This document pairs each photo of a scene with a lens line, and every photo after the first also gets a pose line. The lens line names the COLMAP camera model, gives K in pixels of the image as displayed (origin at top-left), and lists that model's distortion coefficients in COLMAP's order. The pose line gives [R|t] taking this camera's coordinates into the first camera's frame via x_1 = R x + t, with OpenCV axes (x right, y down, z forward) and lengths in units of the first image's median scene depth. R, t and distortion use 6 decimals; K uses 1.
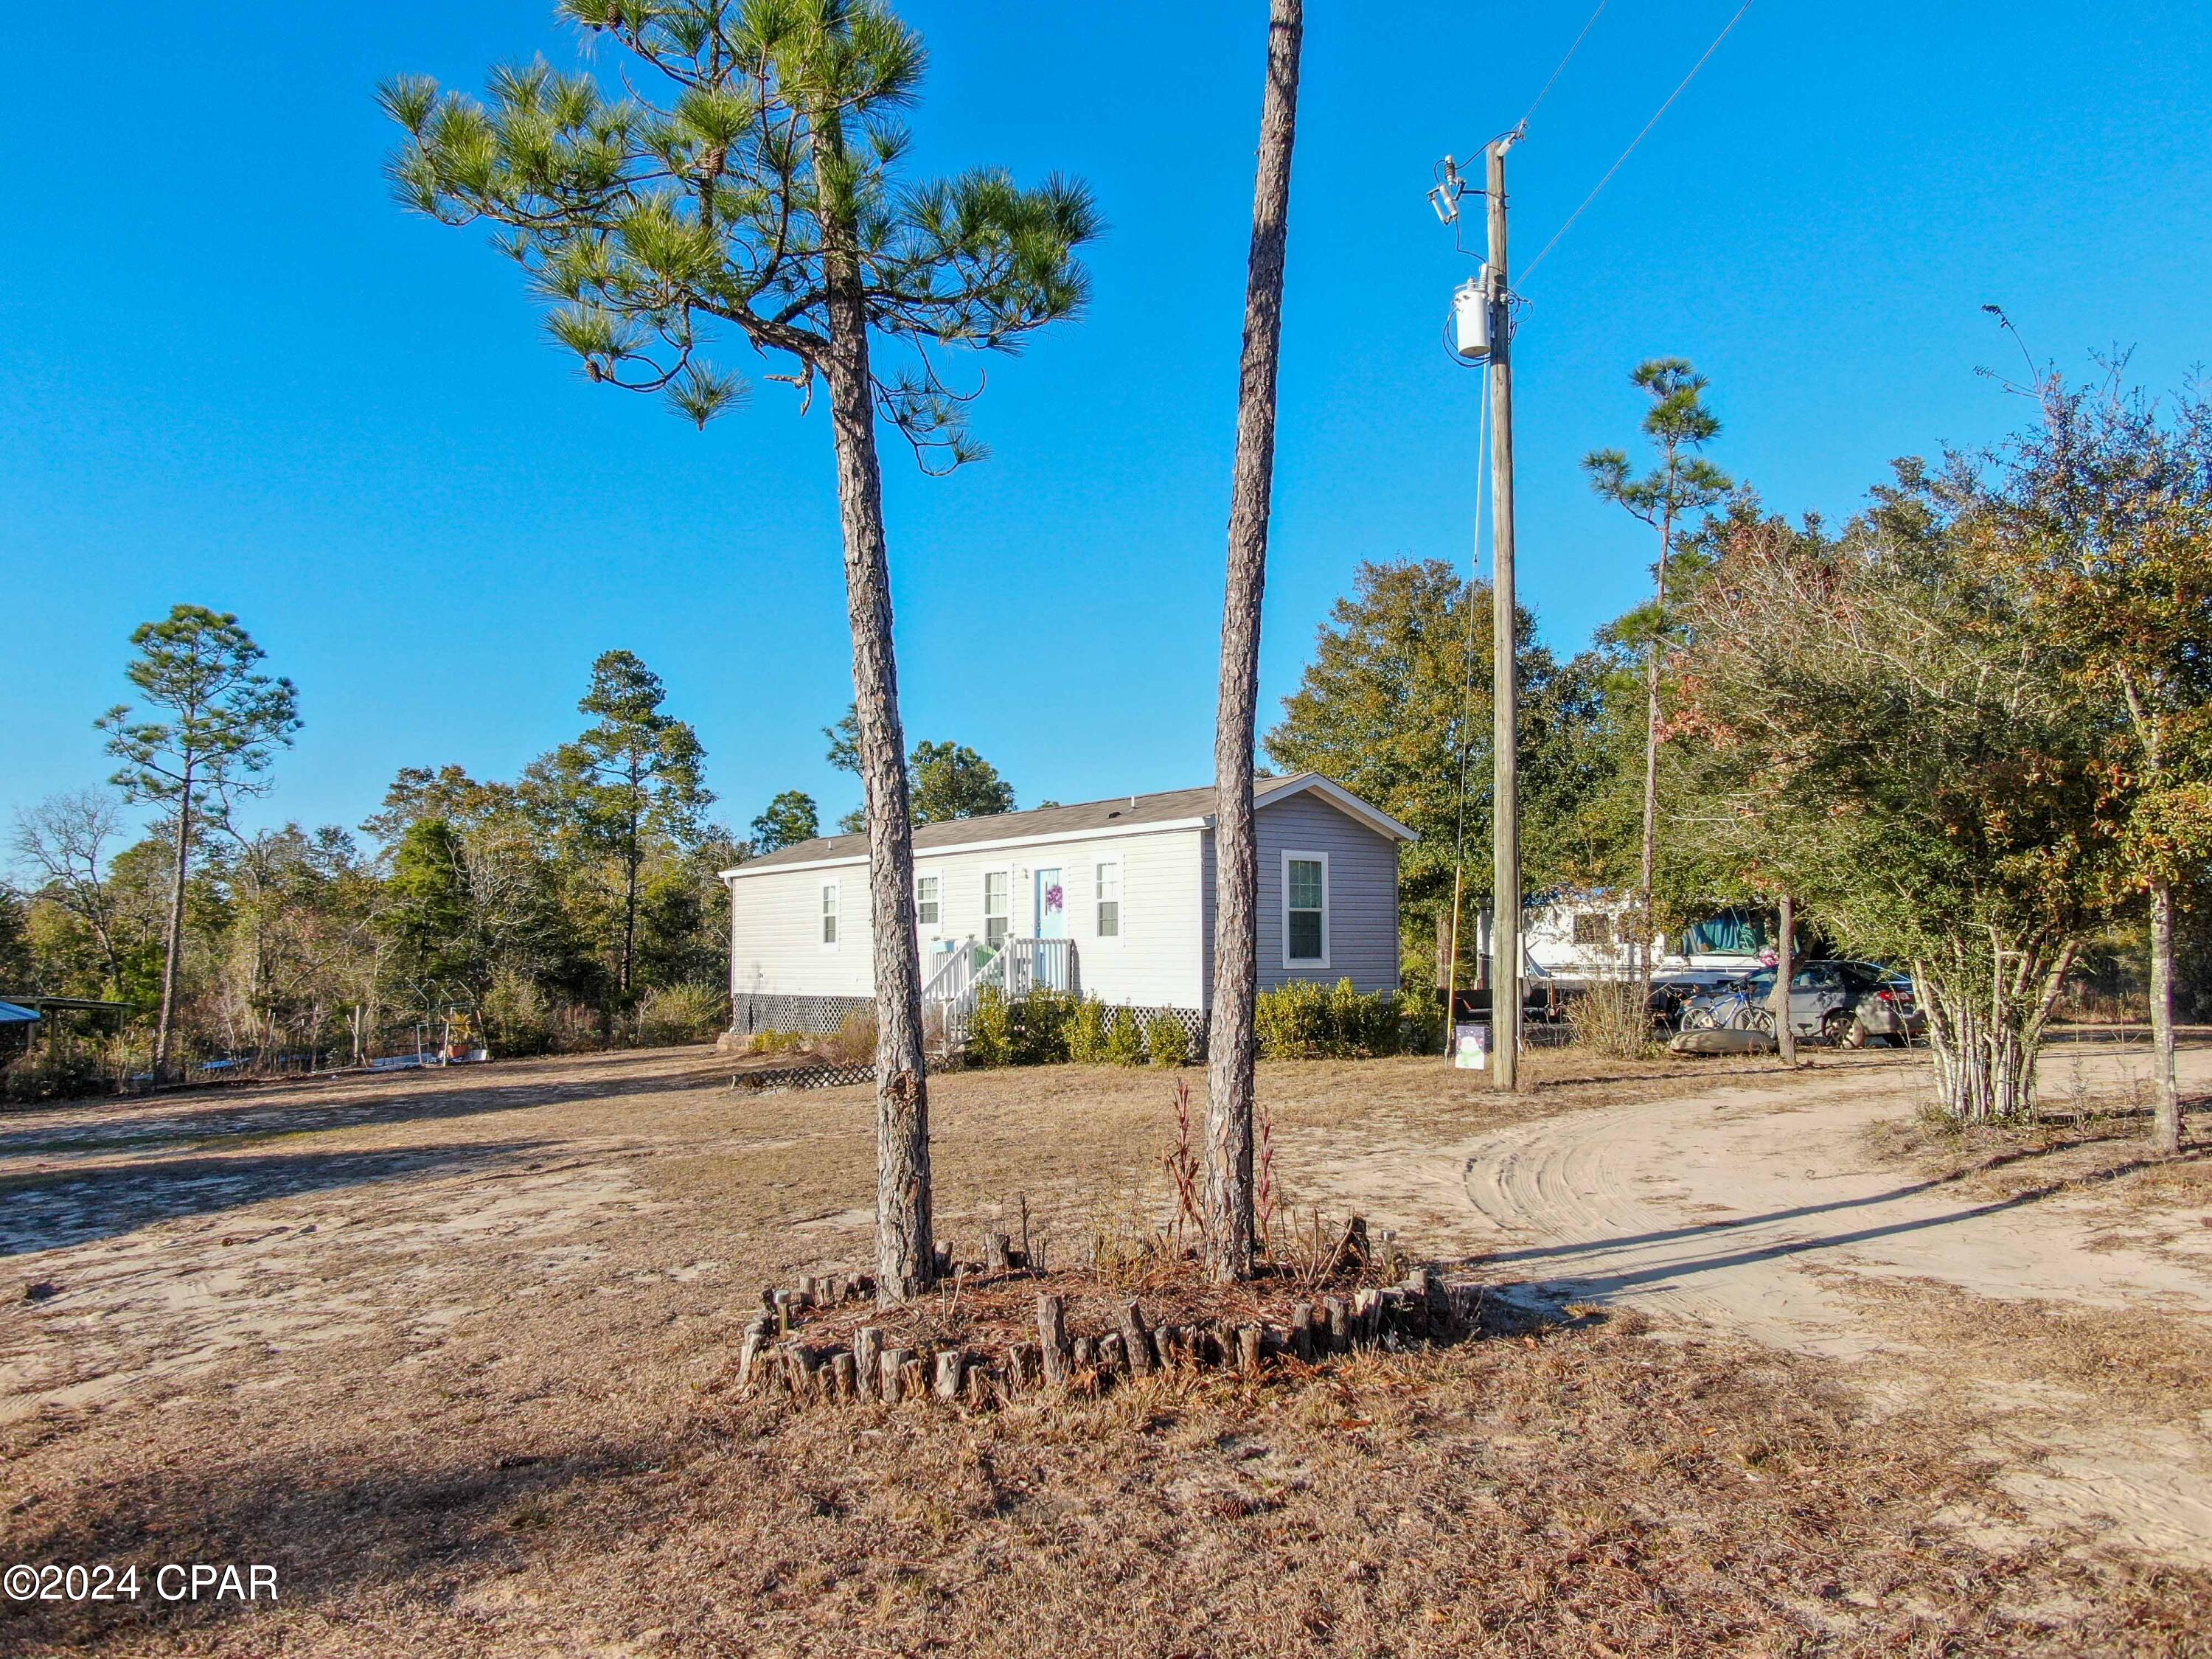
lens RADIAL K [[1602.3, 0, 1117.3], [0, 1602.3, 826.1], [0, 0, 1]] dist [-0.017896, 0.009884]
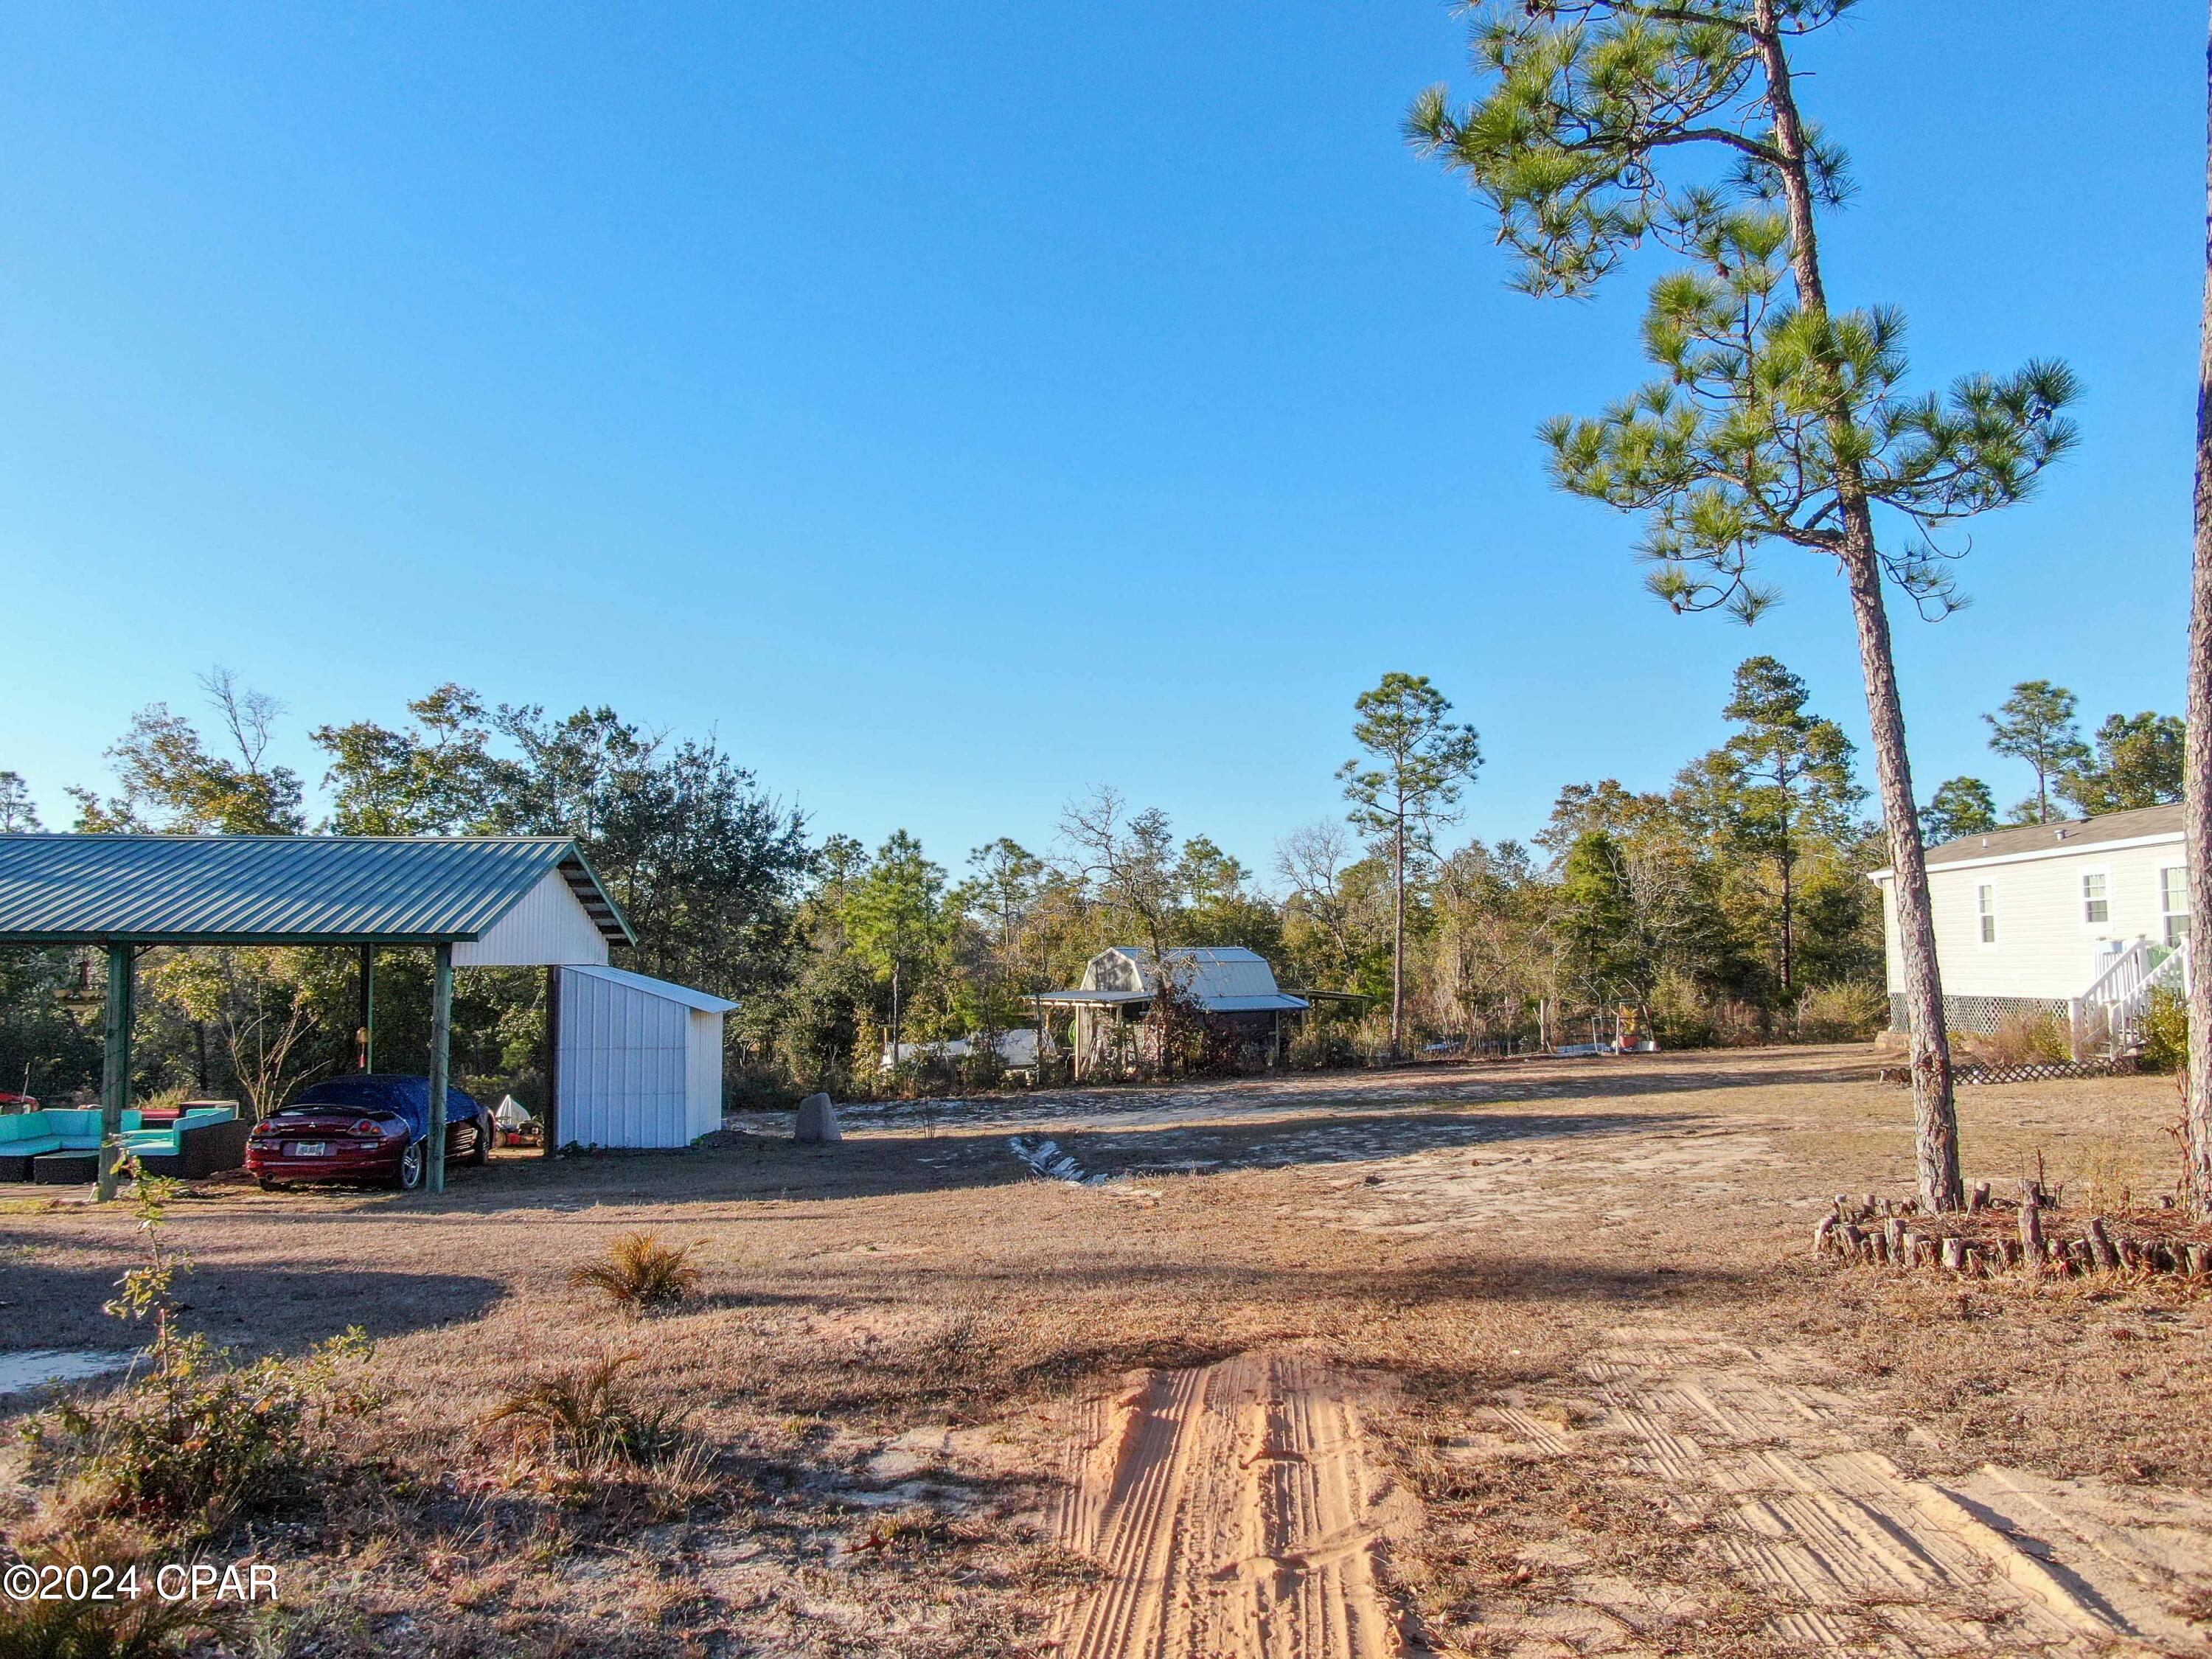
lens RADIAL K [[1602.3, 0, 1108.0], [0, 1602.3, 840.9], [0, 0, 1]] dist [-0.017896, 0.009884]
pose [[0.763445, -0.048621, -0.644040, 0.051865], [0.055918, 0.998394, -0.009087, -0.013588], [0.643447, -0.029076, 0.764938, -0.121329]]
